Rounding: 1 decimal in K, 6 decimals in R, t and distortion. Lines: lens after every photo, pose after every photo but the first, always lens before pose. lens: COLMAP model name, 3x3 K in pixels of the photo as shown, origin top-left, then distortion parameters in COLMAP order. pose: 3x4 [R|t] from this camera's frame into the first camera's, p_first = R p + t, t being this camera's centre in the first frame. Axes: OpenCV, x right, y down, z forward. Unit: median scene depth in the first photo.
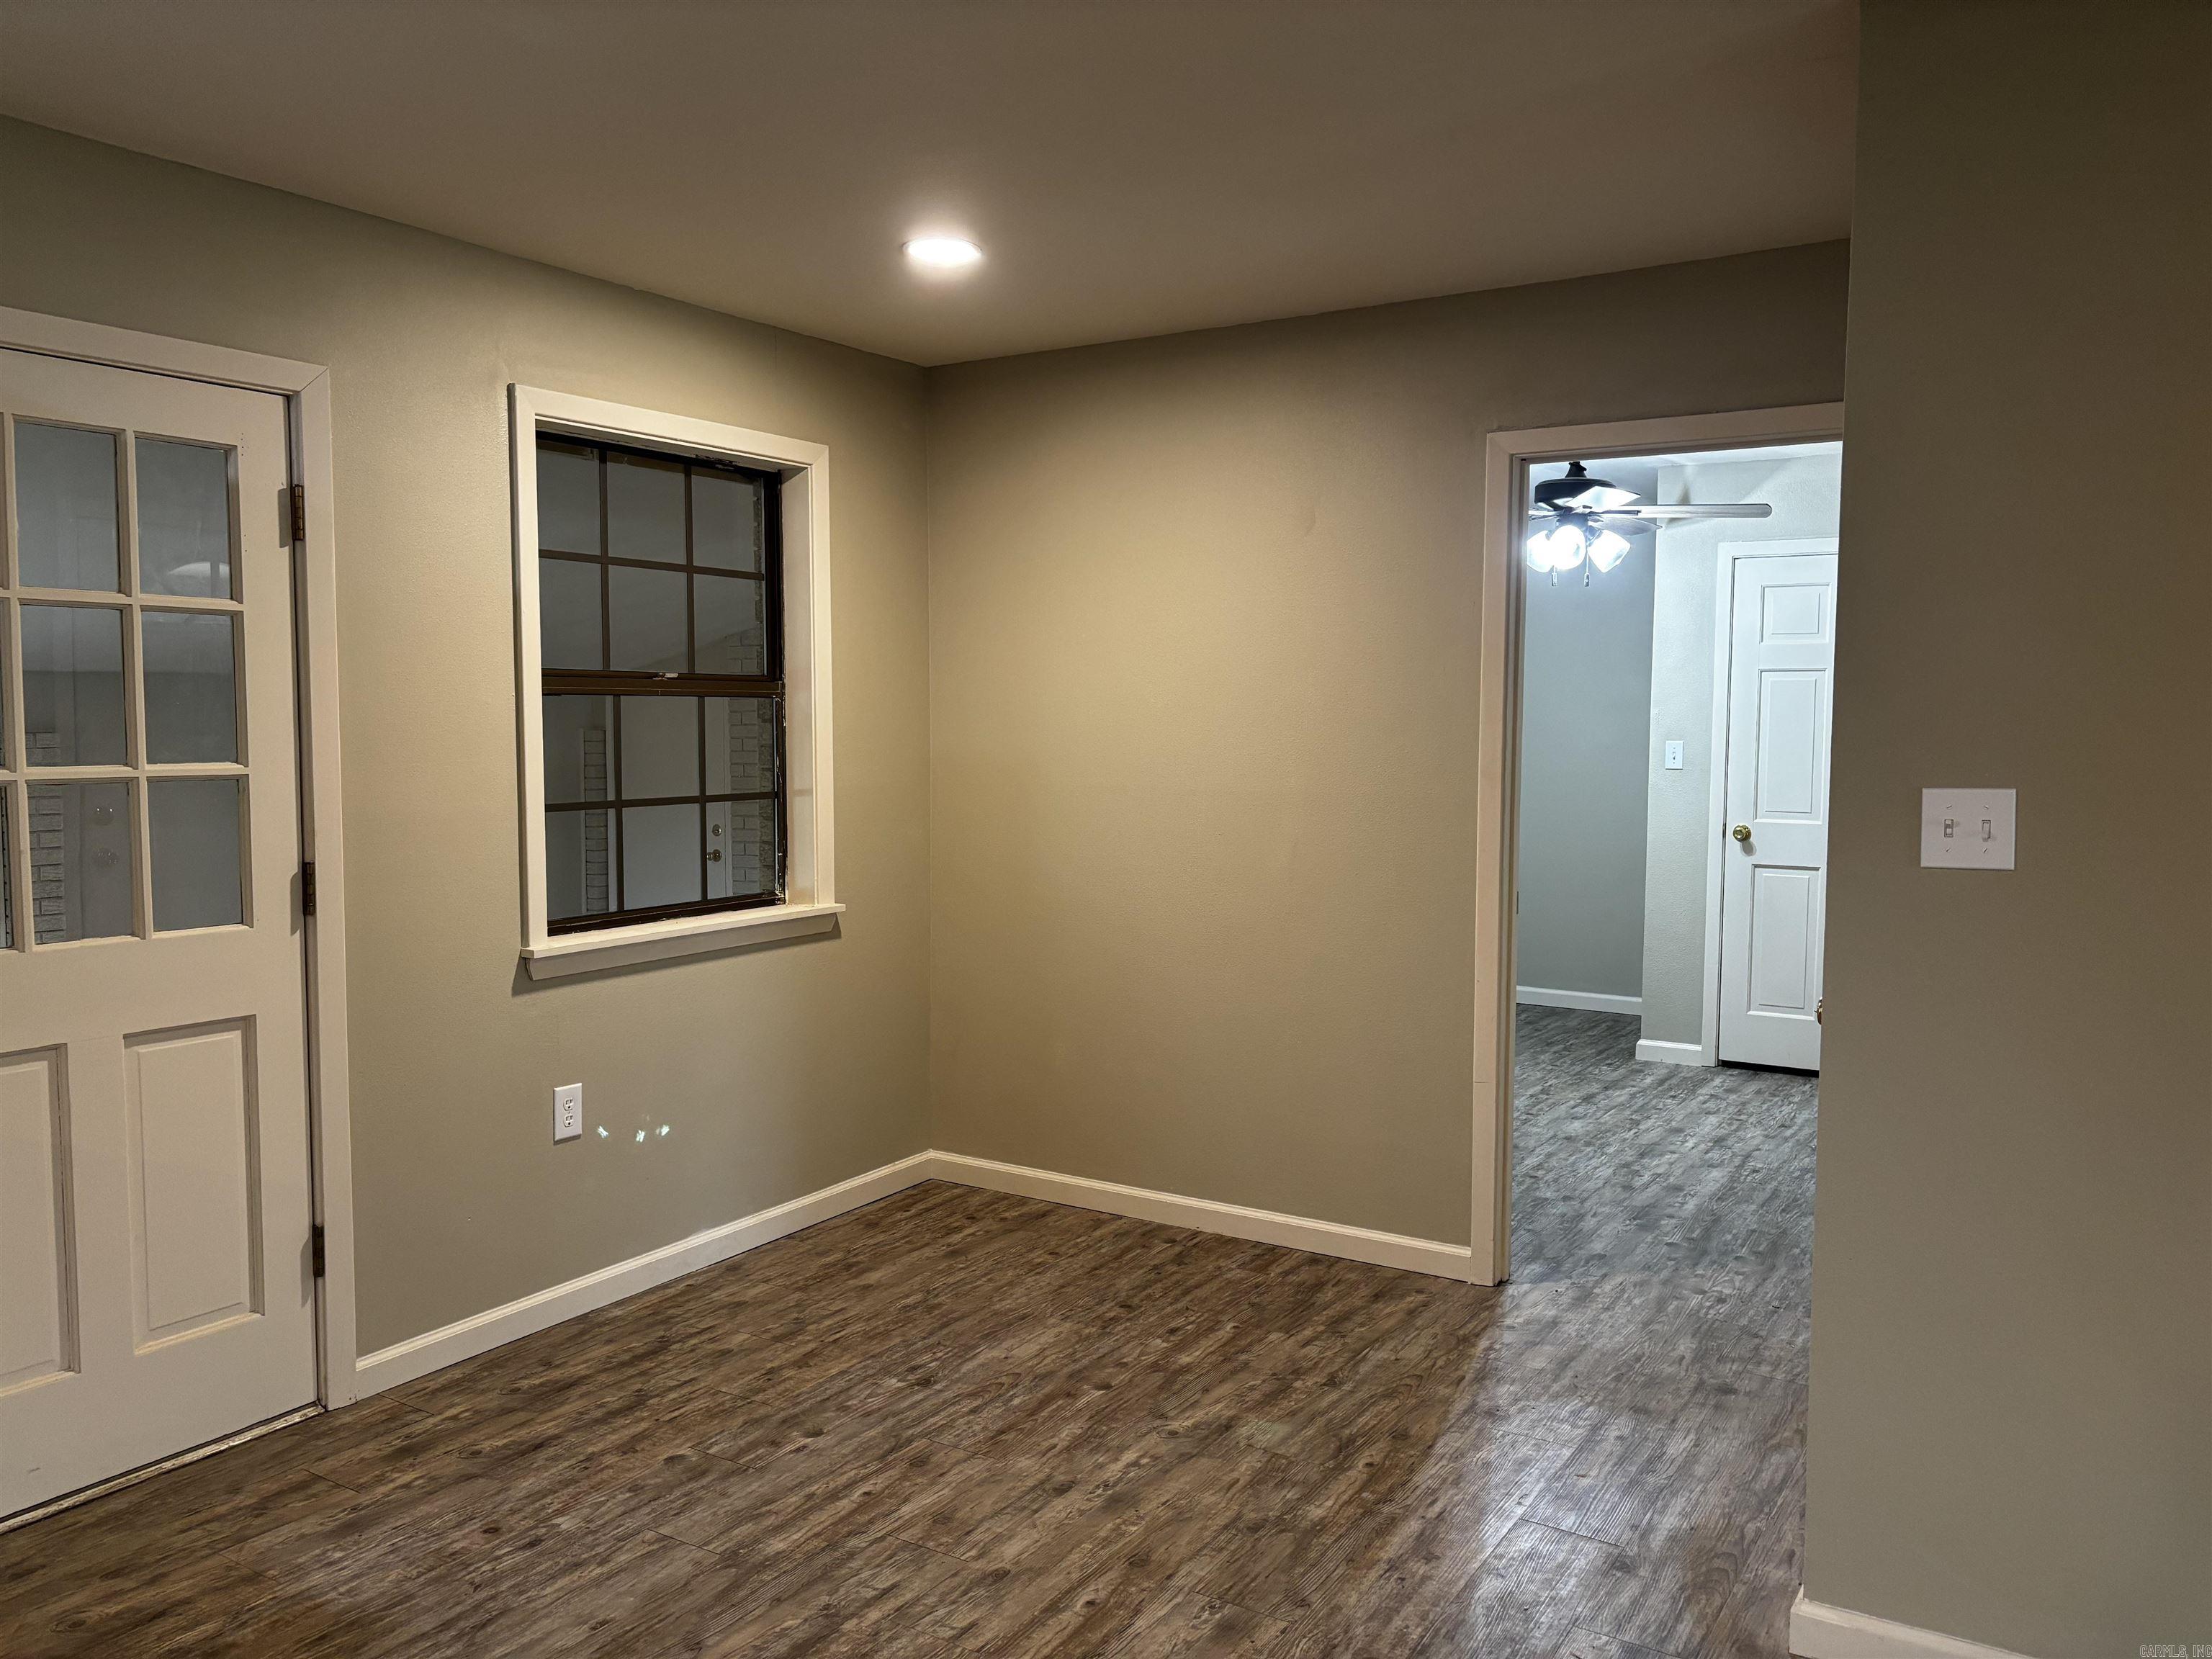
lens RADIAL K [[1672.6, 0, 1102.4], [0, 1672.6, 854.8], [0, 0, 1]] dist [0.063344, -0.059040]
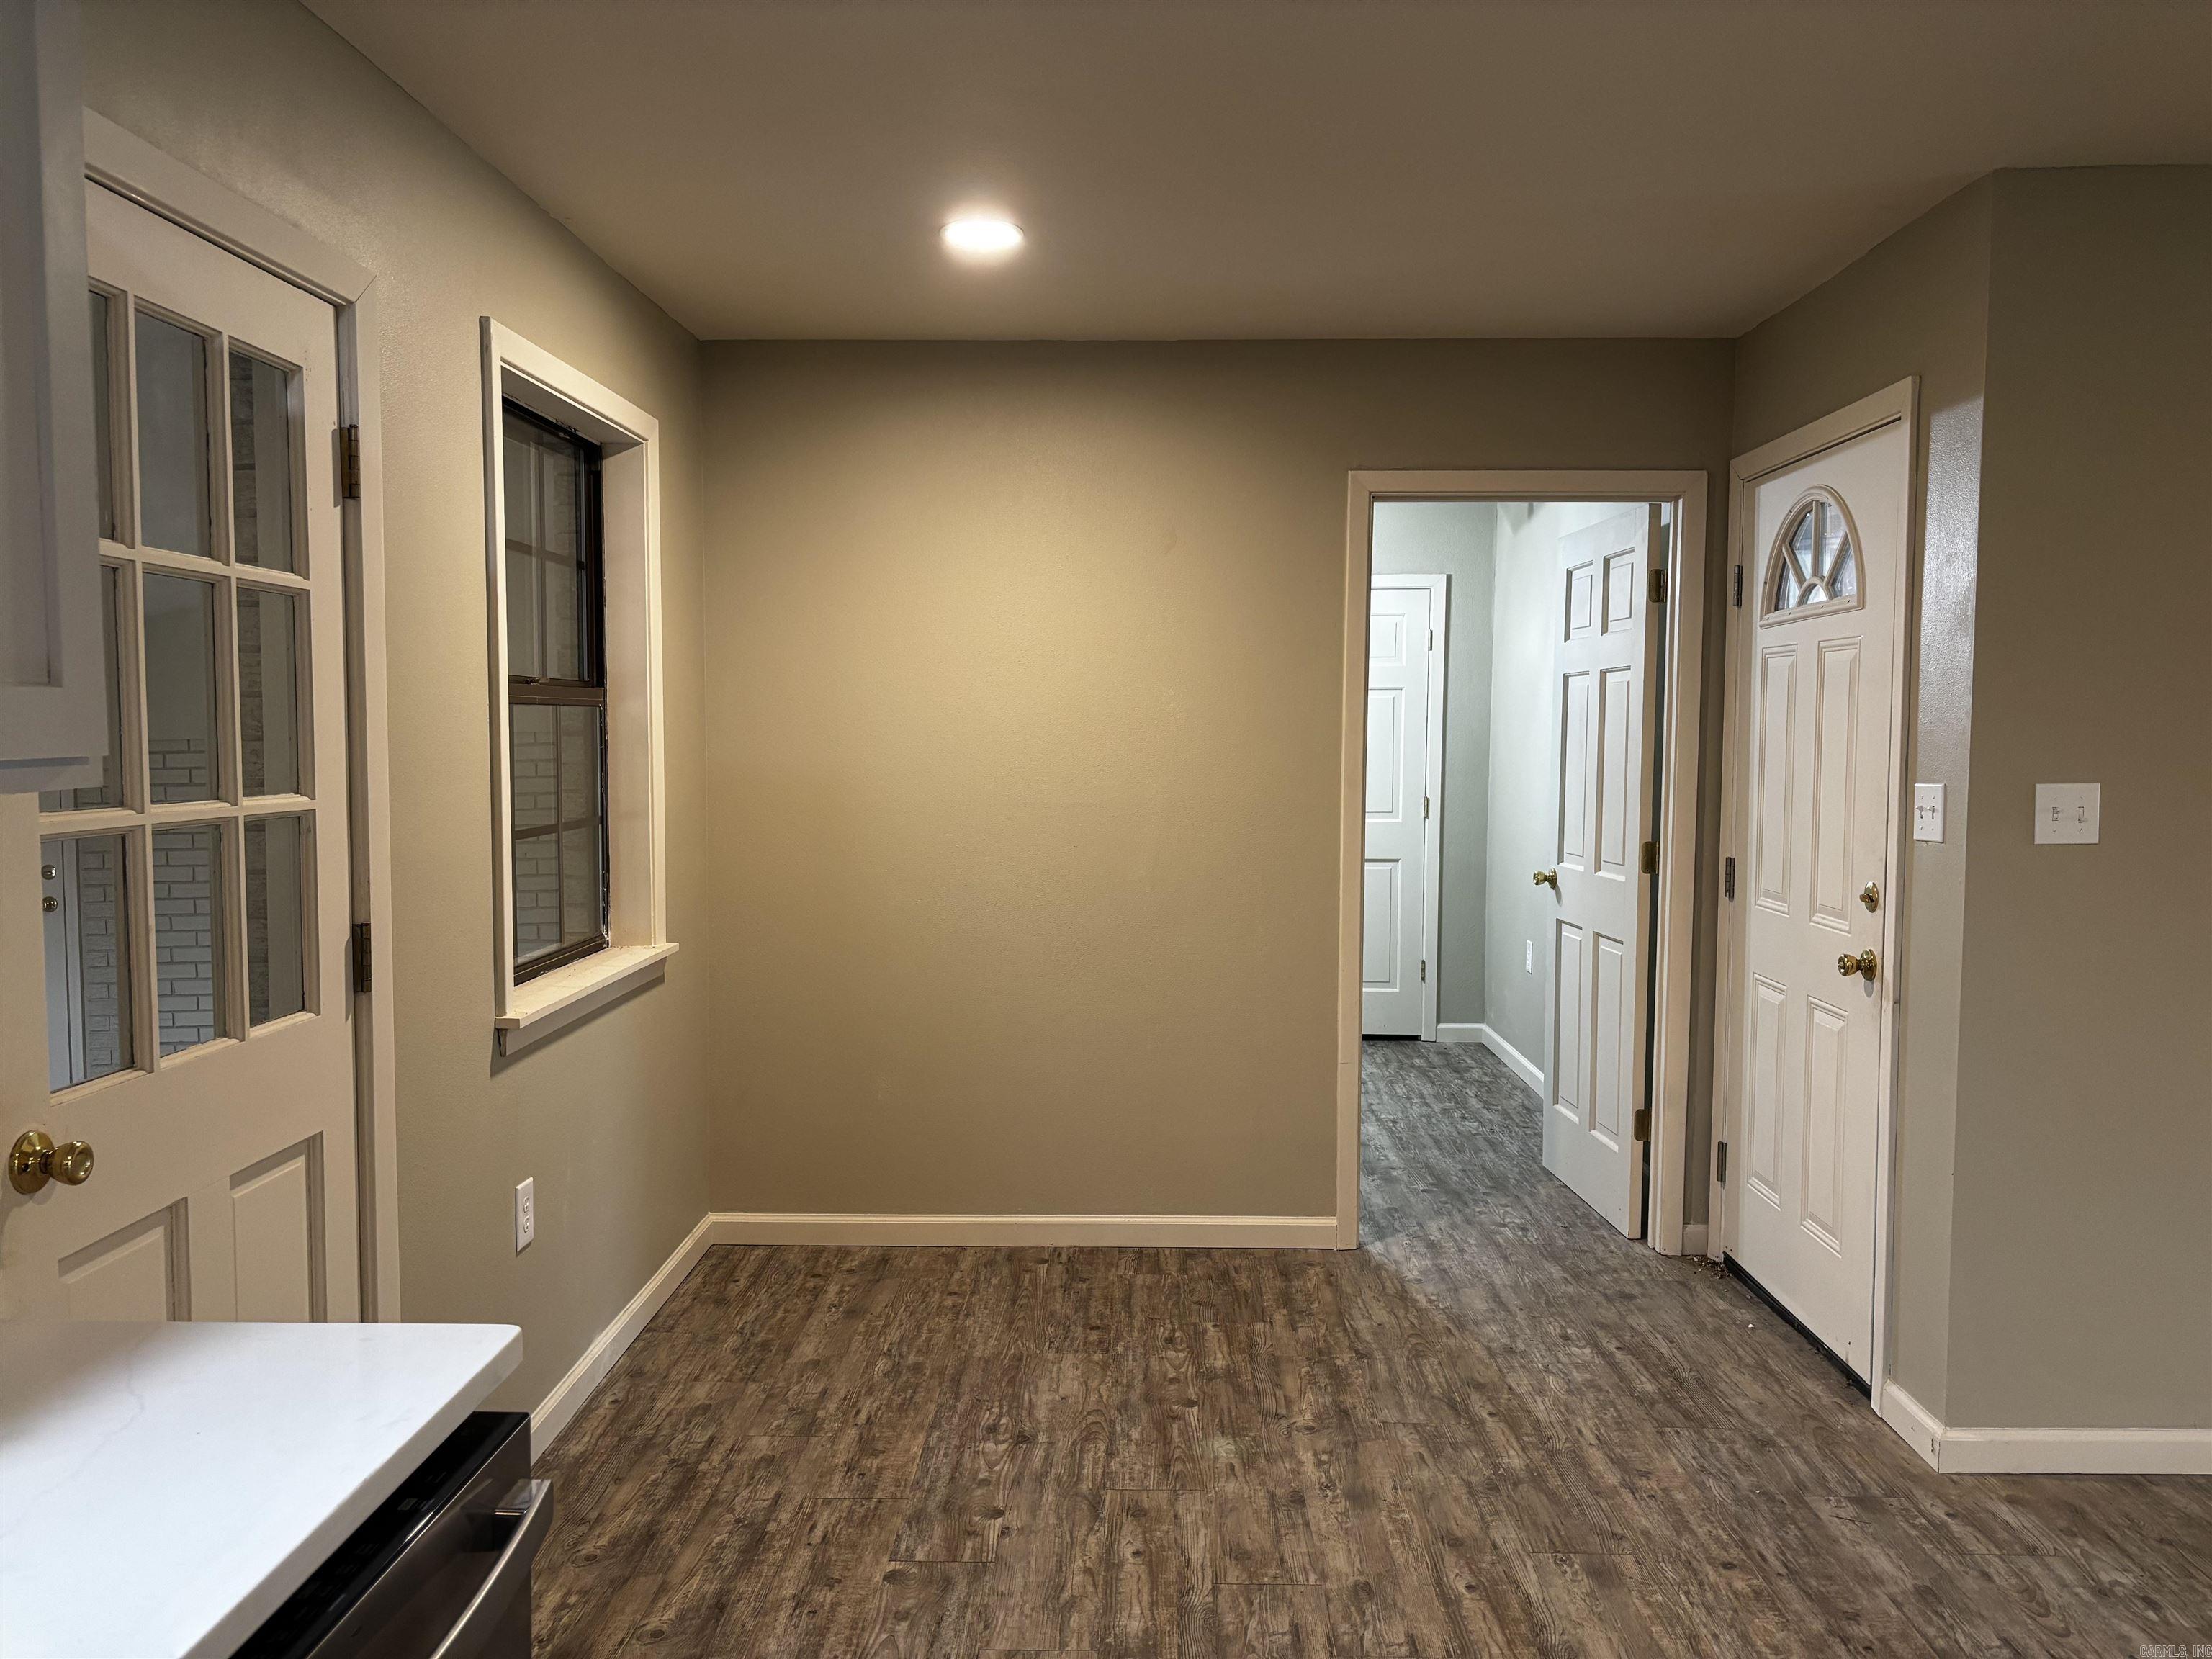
lens RADIAL K [[1672.6, 0, 1102.4], [0, 1672.6, 854.8], [0, 0, 1]] dist [0.063344, -0.059040]
pose [[0.855287, -0.039284, 0.516663, -0.516180], [0.043148, 0.999058, 0.004536, -0.013630], [-0.516355, 0.018414, 0.856177, 0.160245]]
